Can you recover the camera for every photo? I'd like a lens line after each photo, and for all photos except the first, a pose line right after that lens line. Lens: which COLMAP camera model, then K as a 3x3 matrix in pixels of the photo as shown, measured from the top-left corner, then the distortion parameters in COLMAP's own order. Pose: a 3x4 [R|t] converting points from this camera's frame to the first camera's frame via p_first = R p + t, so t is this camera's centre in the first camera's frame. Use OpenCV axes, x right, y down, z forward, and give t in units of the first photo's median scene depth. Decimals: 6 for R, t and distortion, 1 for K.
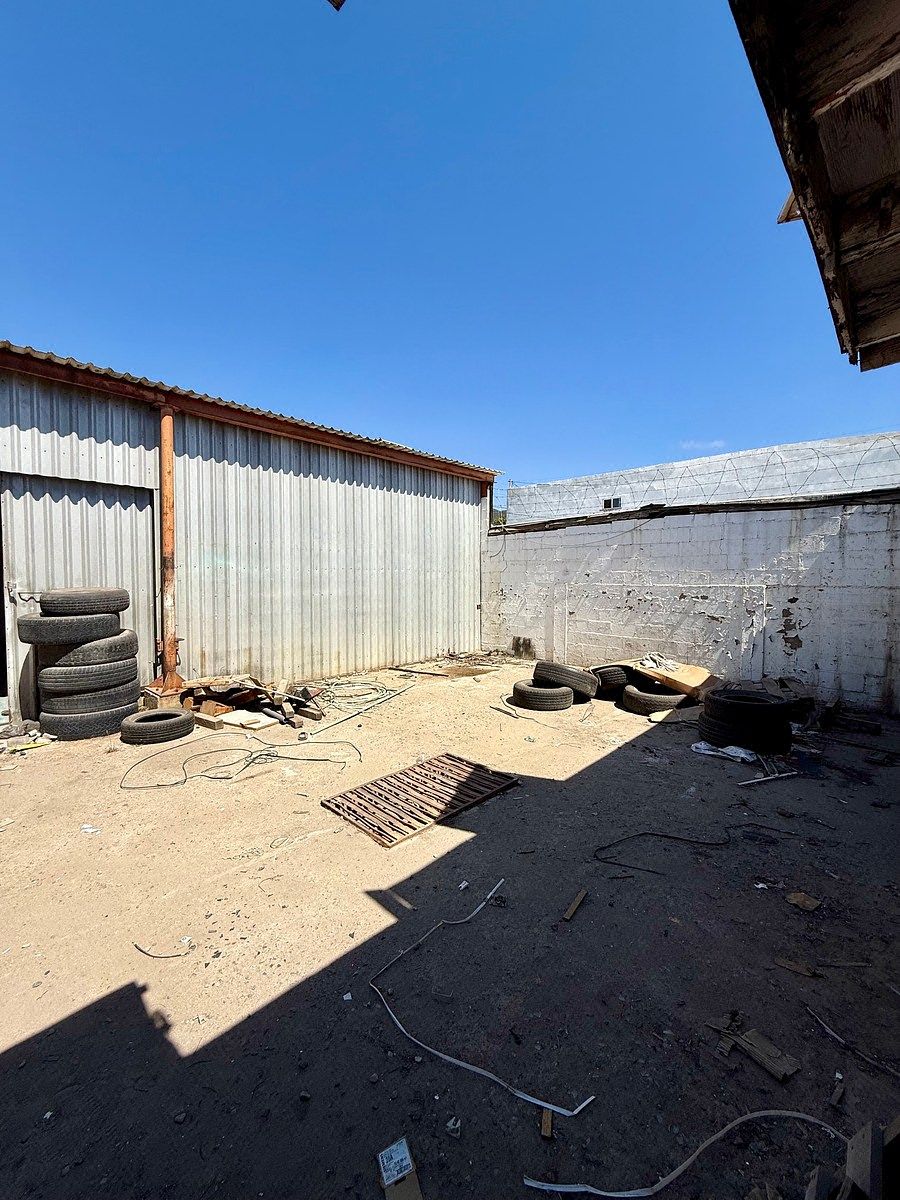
lens RADIAL K [[478.5, 0, 451.9], [0, 478.5, 594.1], [0, 0, 1]] dist [-0.001703, -0.000011]
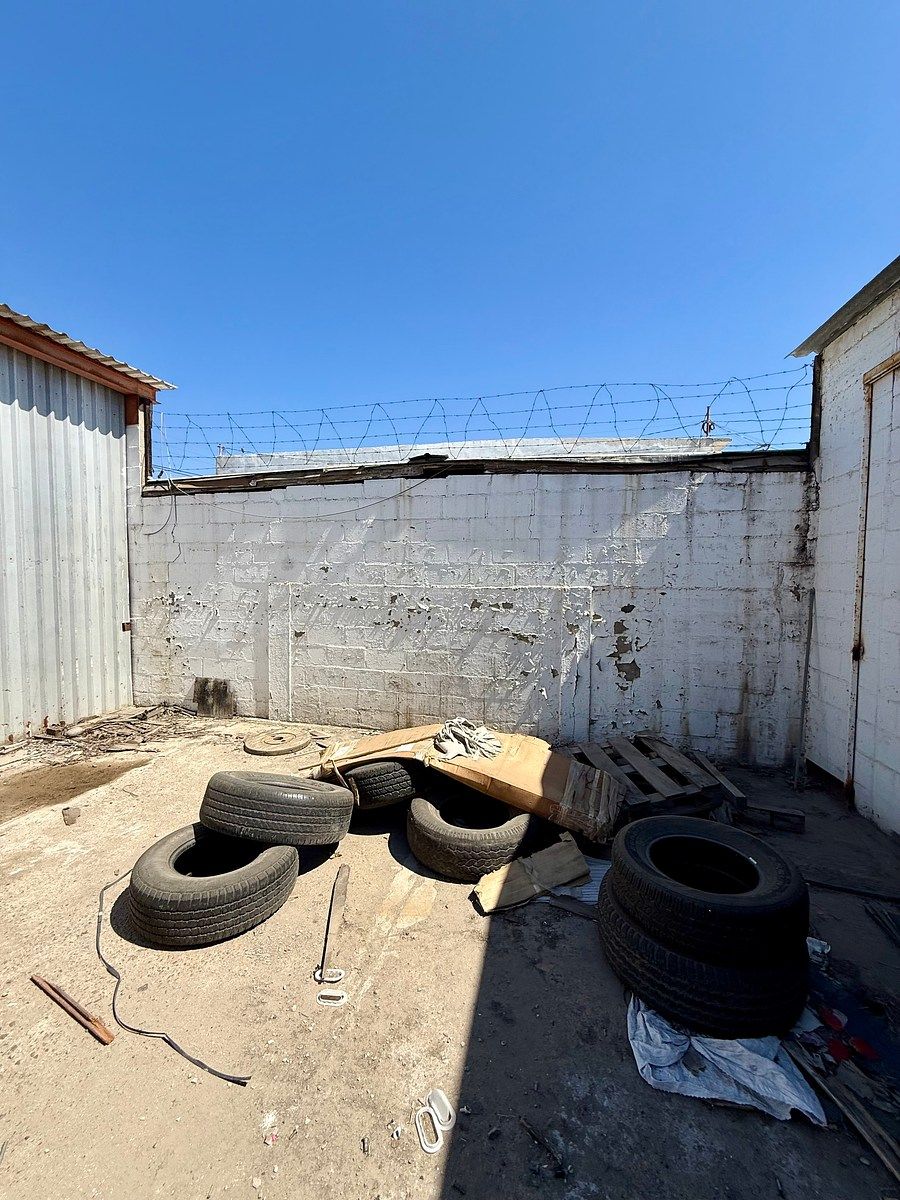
lens RADIAL K [[478.0, 0, 450.6], [0, 478.0, 595.0], [0, 0, 1]] dist [0.001267, 0.000190]
pose [[0.858613, -0.020104, 0.512230, 0.135923], [0.013280, 0.999768, 0.016978, -0.019247], [-0.512453, -0.007776, 0.858680, 0.494680]]
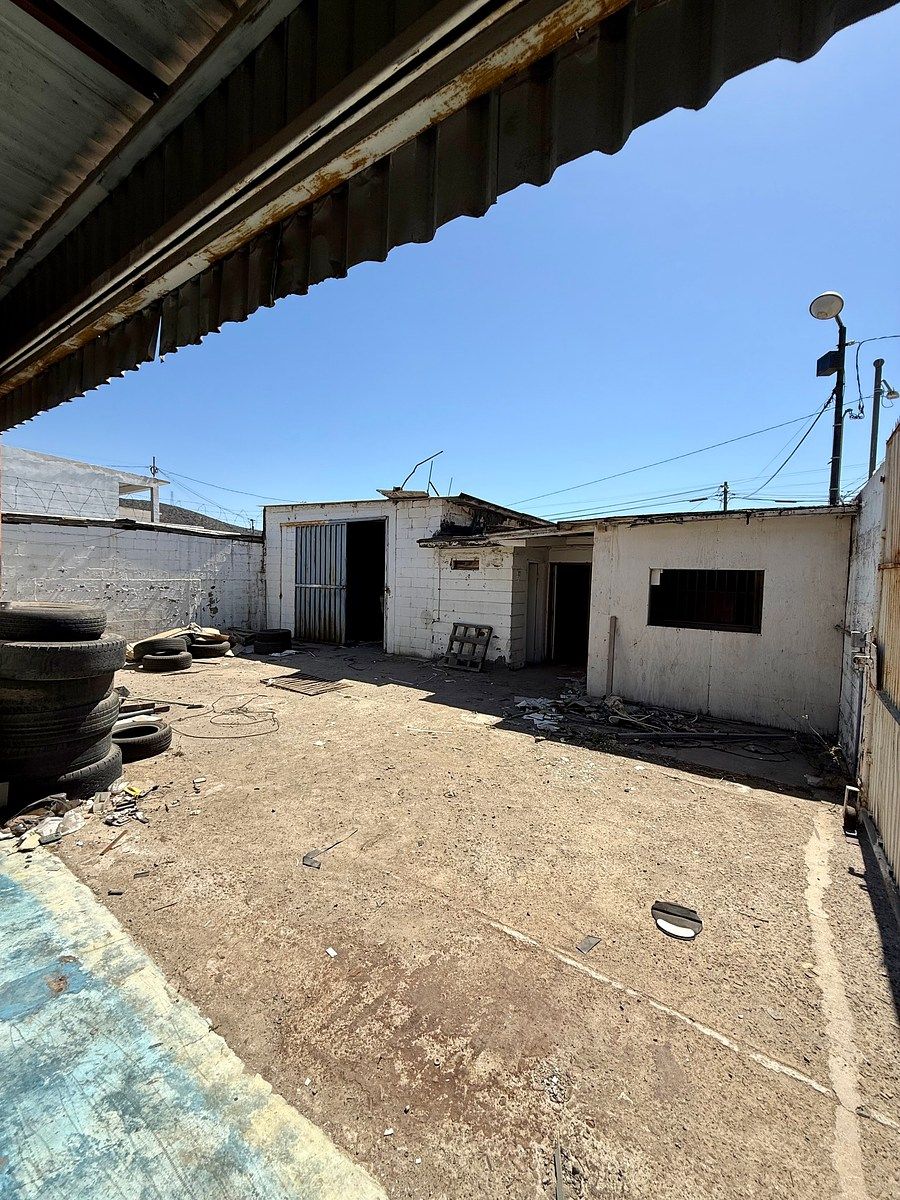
lens RADIAL K [[478.0, 0, 450.6], [0, 478.0, 595.0], [0, 0, 1]] dist [0.001267, 0.000190]
pose [[-0.167338, -0.049071, 0.984678, -1.136774], [0.008267, 0.998656, 0.051172, -0.040573], [-0.985865, 0.016703, -0.166707, 0.366686]]
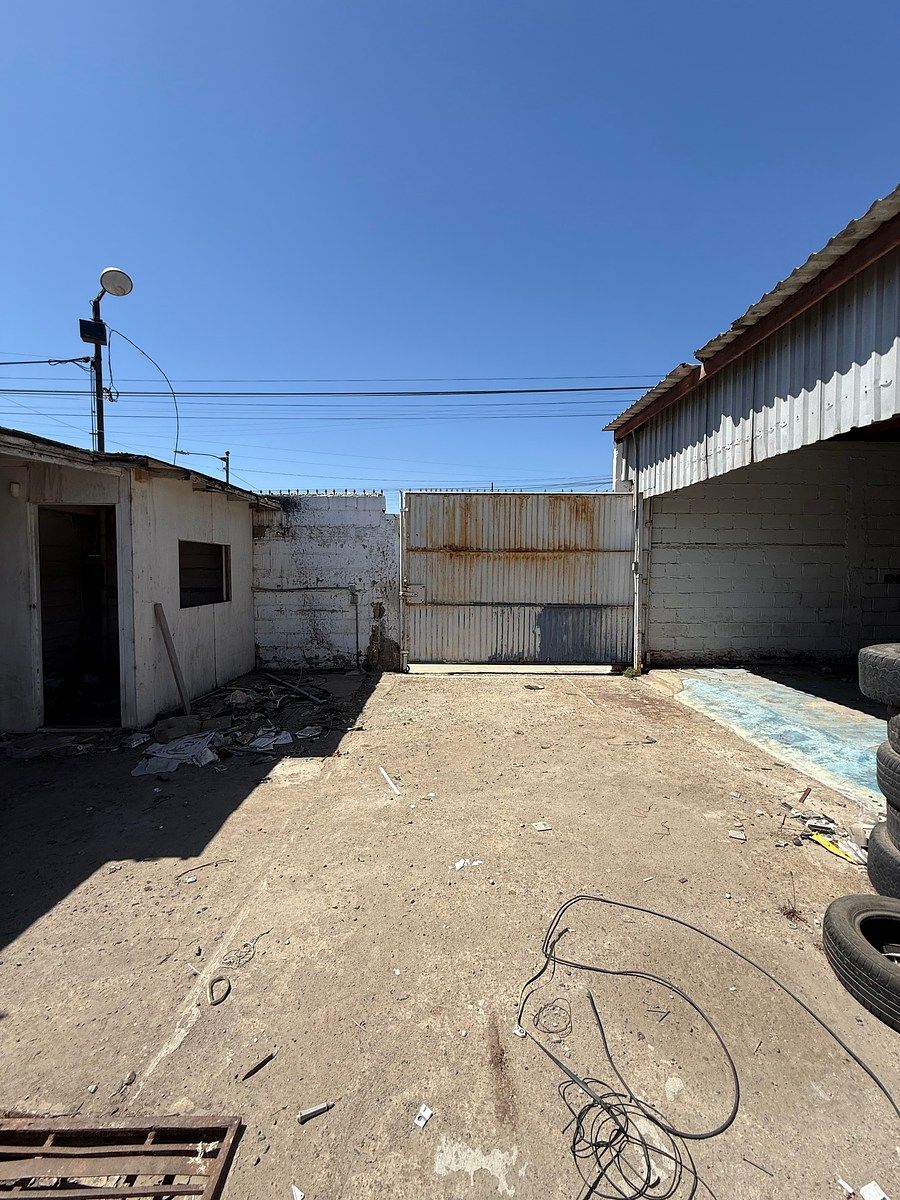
lens RADIAL K [[478.0, 0, 450.6], [0, 478.0, 595.0], [0, 0, 1]] dist [0.001267, 0.000190]
pose [[-0.707869, 0.030895, -0.705668, -0.060299], [-0.034026, 0.996392, 0.077755, -0.027404], [0.705524, 0.079052, -0.704263, 0.674740]]
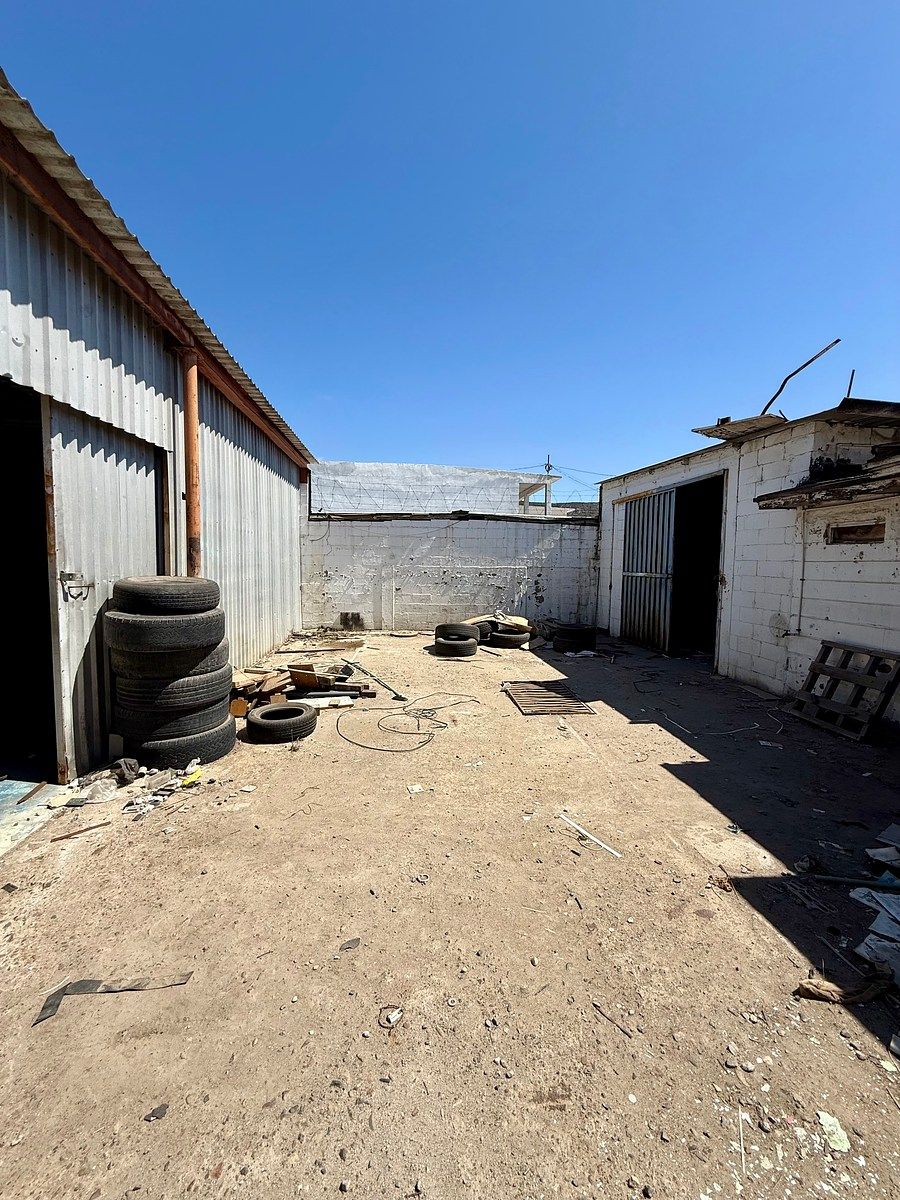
lens RADIAL K [[478.0, 0, 450.6], [0, 478.0, 595.0], [0, 0, 1]] dist [0.001267, 0.000190]
pose [[0.646589, -0.051489, 0.761099, -0.762238], [0.015455, 0.998399, 0.054413, -0.014047], [-0.762682, -0.023420, 0.646349, 0.099934]]
